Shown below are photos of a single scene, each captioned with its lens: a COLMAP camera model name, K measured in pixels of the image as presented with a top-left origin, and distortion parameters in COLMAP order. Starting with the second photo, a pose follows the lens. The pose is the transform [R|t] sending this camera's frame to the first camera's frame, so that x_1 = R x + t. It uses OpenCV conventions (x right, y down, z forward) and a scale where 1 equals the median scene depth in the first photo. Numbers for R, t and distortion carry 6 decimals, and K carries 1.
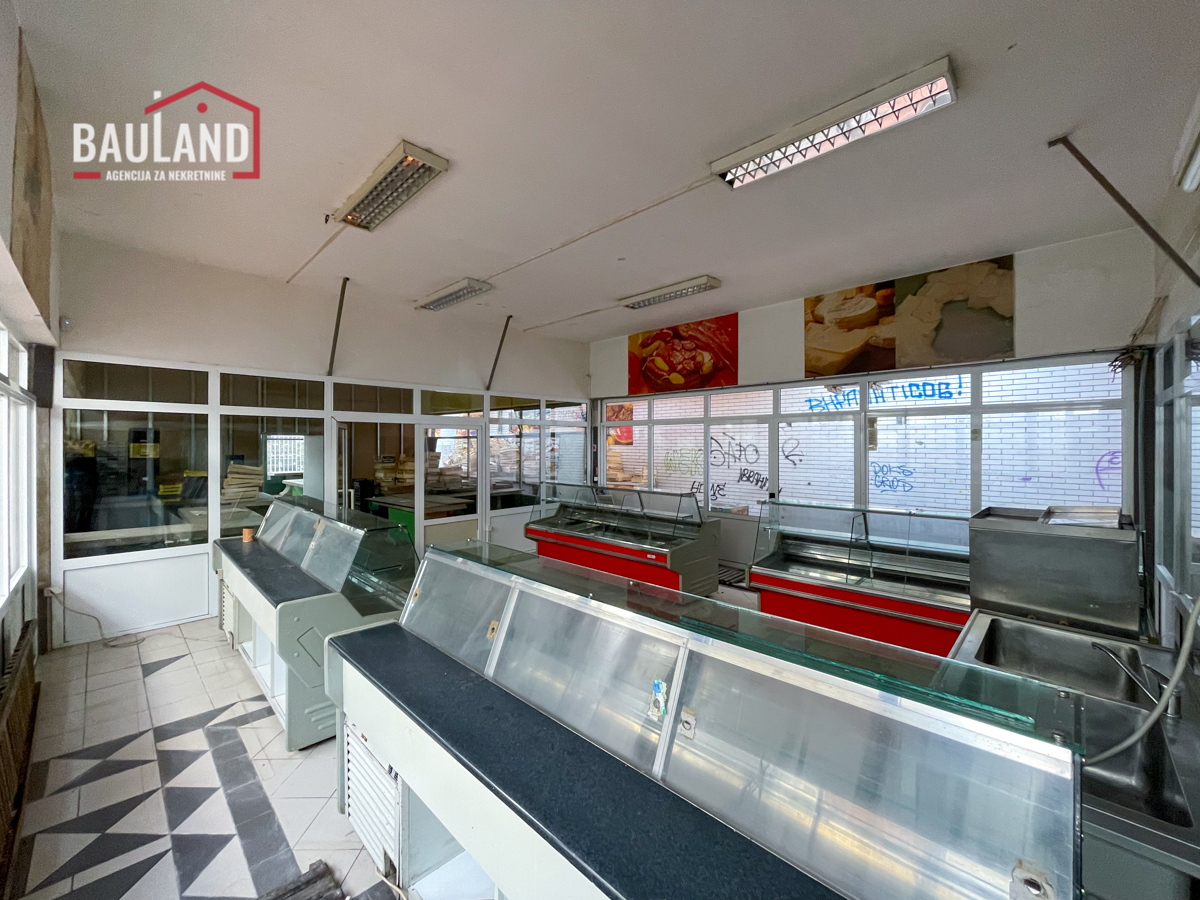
lens RADIAL K [[484.5, 0, 599.7], [0, 484.5, 446.1], [0, 0, 1]] dist [-0.000647, 0.000584]
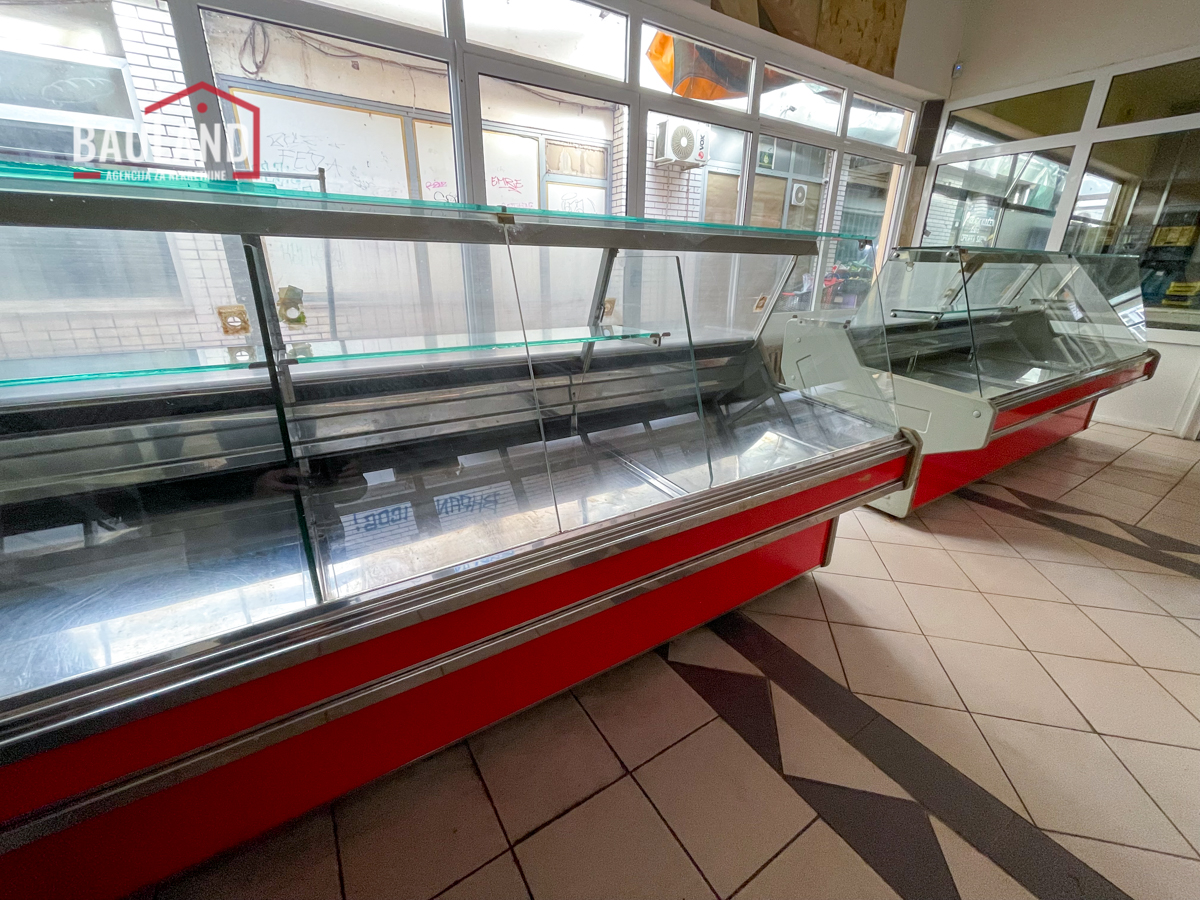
lens RADIAL K [[484.5, 0, 599.7], [0, 484.5, 446.1], [0, 0, 1]] dist [-0.000647, 0.000584]
pose [[-0.224502, 0.333988, -0.915451, 0.147532], [-0.017113, 0.937935, 0.346387, 0.083295], [0.974323, 0.093431, -0.204852, 0.305985]]
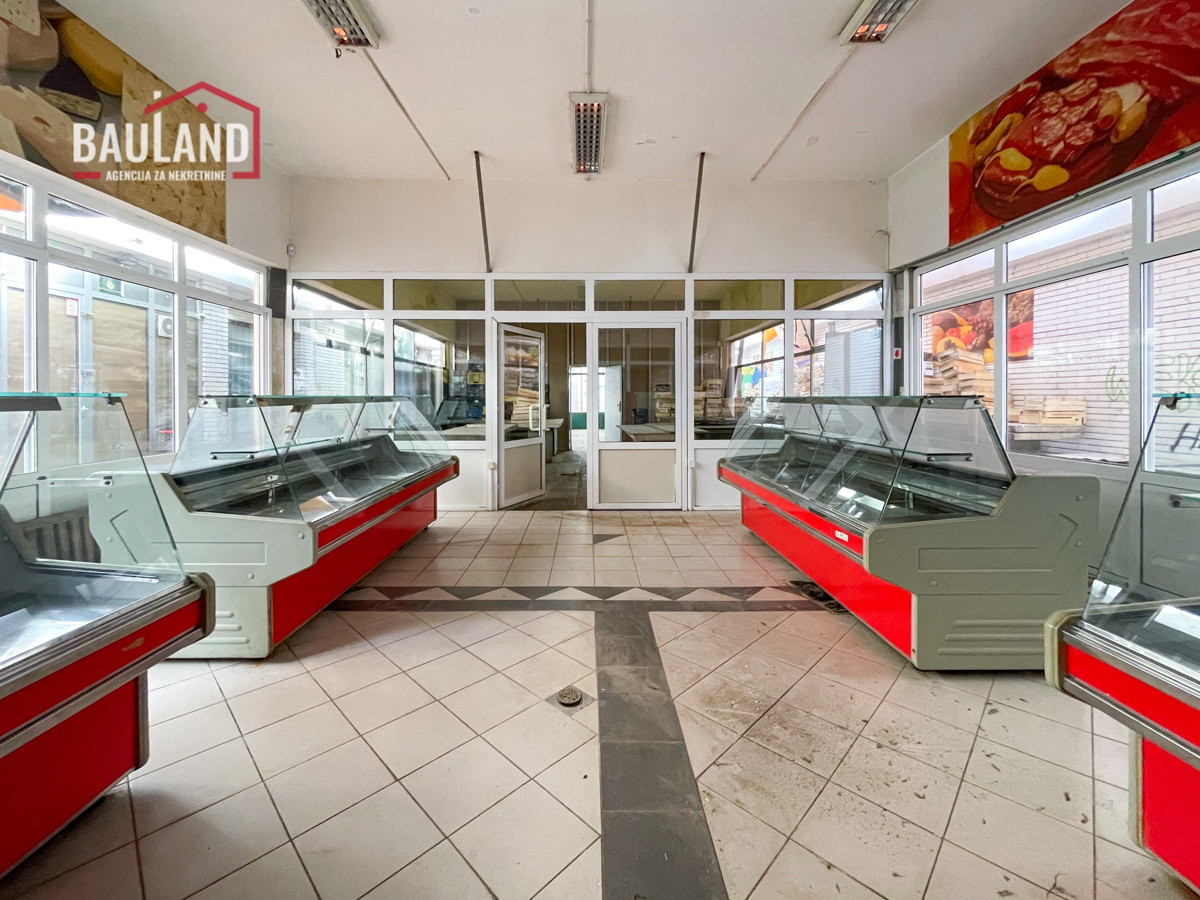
lens RADIAL K [[504.1, 0, 591.8], [0, 504.1, 400.1], [0, 0, 1]] dist [-0.000252, -0.001167]
pose [[0.702389, 0.000916, -0.711793, 0.195729], [-0.000509, 1.000000, 0.000784, 0.072172], [0.711793, -0.000188, 0.702389, 0.358695]]
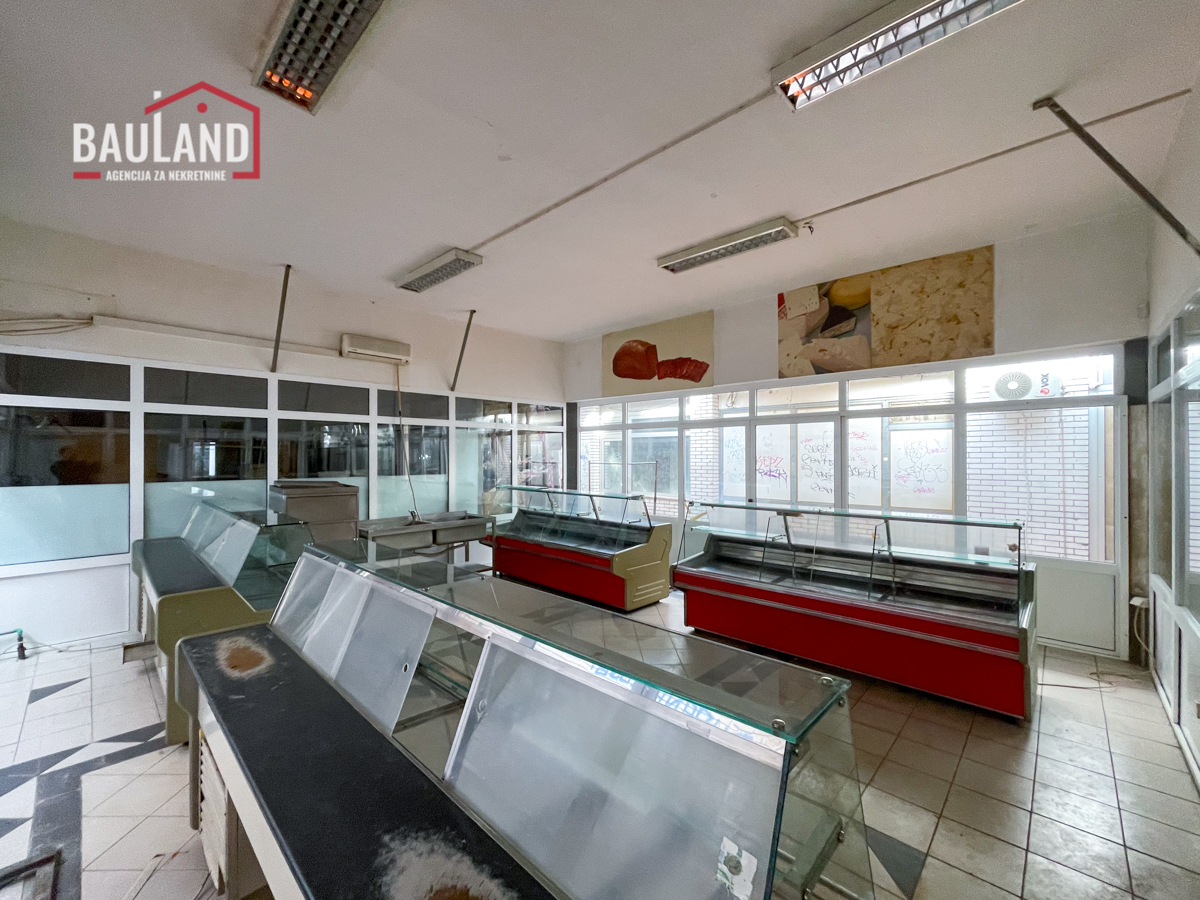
lens RADIAL K [[487.2, 0, 600.0], [0, 487.2, 450.0], [0, 0, 1]] dist [-0.000416, 0.000277]
pose [[-0.999868, 0.003015, -0.015936, -0.039642], [0.003017, 0.999995, -0.000100, 0.003681], [0.015936, -0.000148, -0.999873, 1.053554]]
